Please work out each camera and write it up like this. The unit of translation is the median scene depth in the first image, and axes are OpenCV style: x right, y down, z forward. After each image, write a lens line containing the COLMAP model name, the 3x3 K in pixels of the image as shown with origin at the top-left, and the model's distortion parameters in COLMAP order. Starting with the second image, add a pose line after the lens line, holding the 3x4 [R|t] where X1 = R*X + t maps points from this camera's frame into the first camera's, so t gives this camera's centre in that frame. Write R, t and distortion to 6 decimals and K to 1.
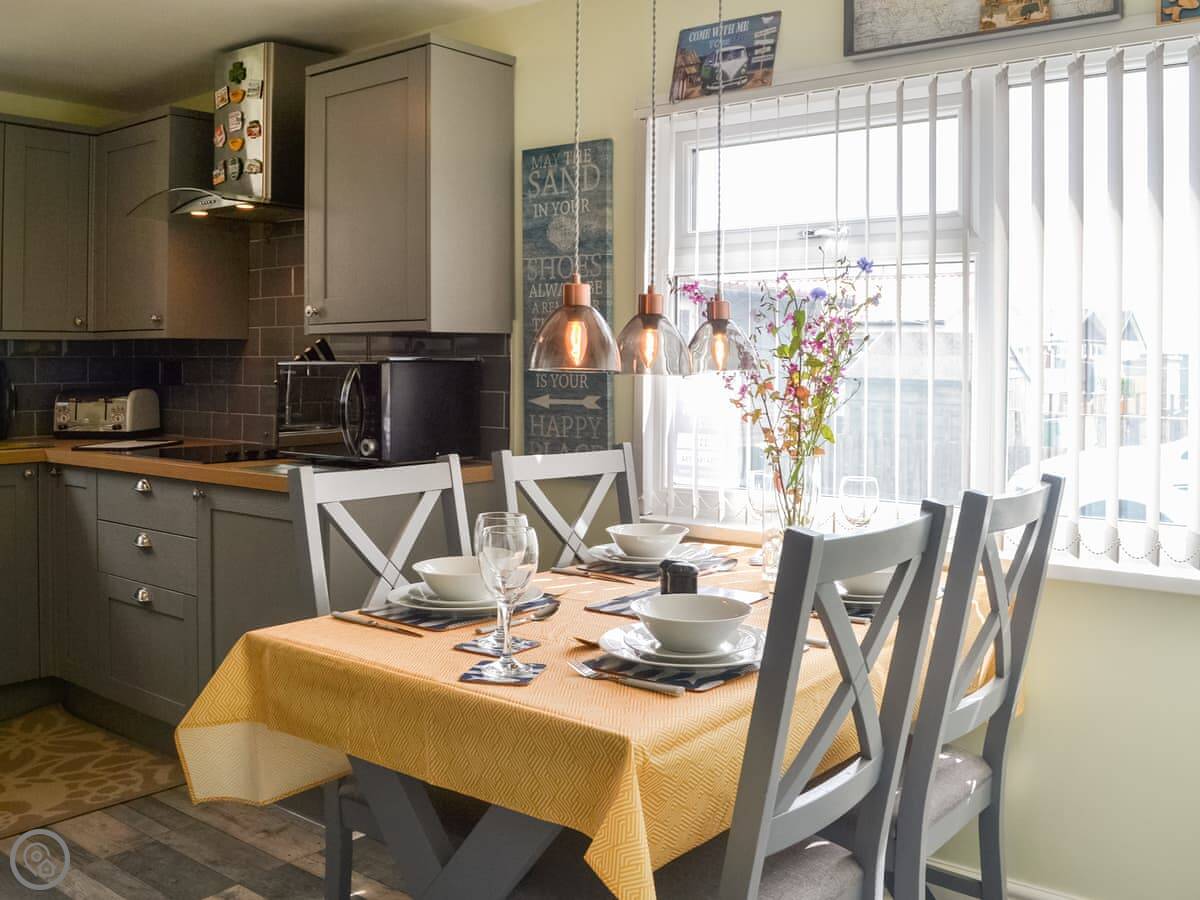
lens RADIAL K [[1087.4, 0, 599.2], [0, 1087.4, 367.8], [0, 0, 1]] dist [-0.091183, 0.009427]
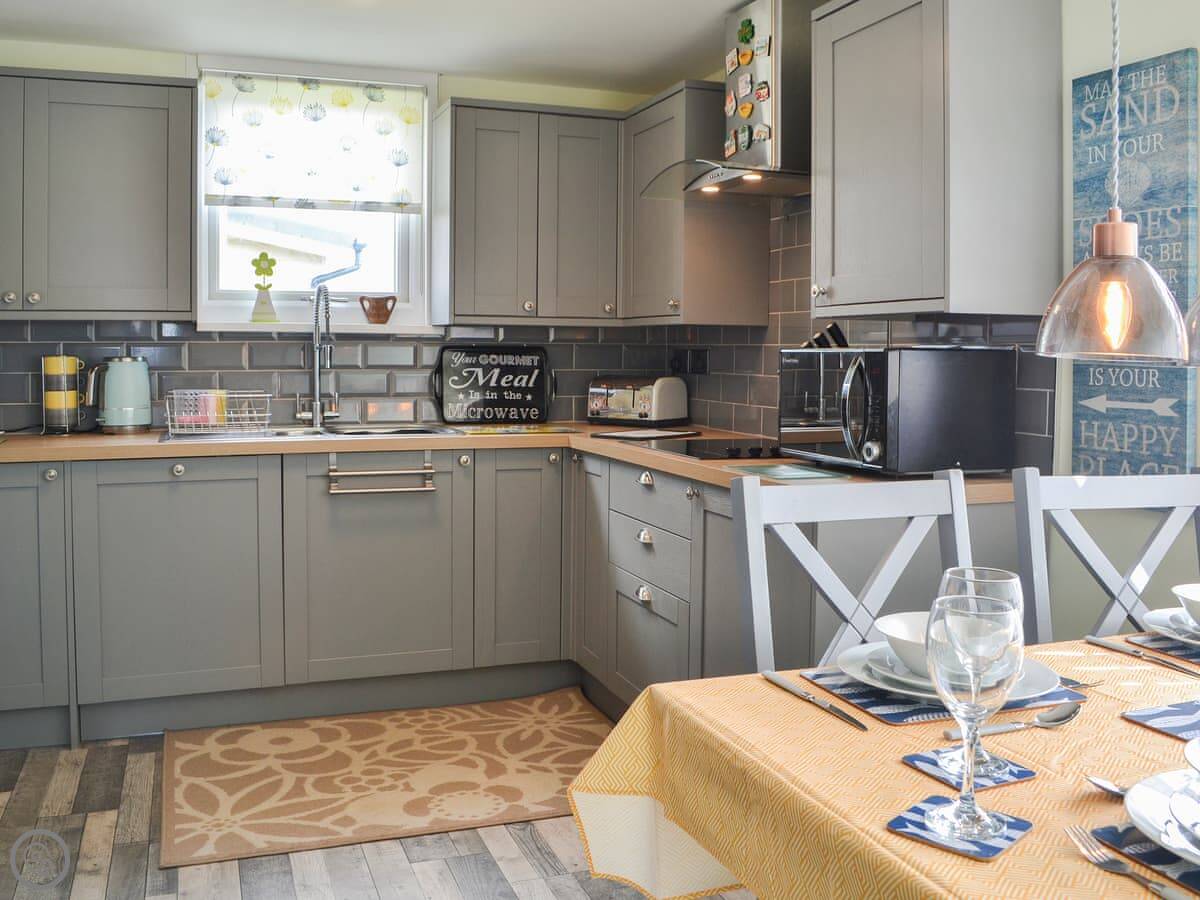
lens RADIAL K [[1087.4, 0, 599.2], [0, 1087.4, 367.8], [0, 0, 1]] dist [-0.091183, 0.009427]
pose [[0.868243, 0.019528, -0.495755, 0.015320], [-0.016908, 0.999809, 0.009771, 0.004128], [0.495851, -0.000101, 0.868408, 0.169936]]
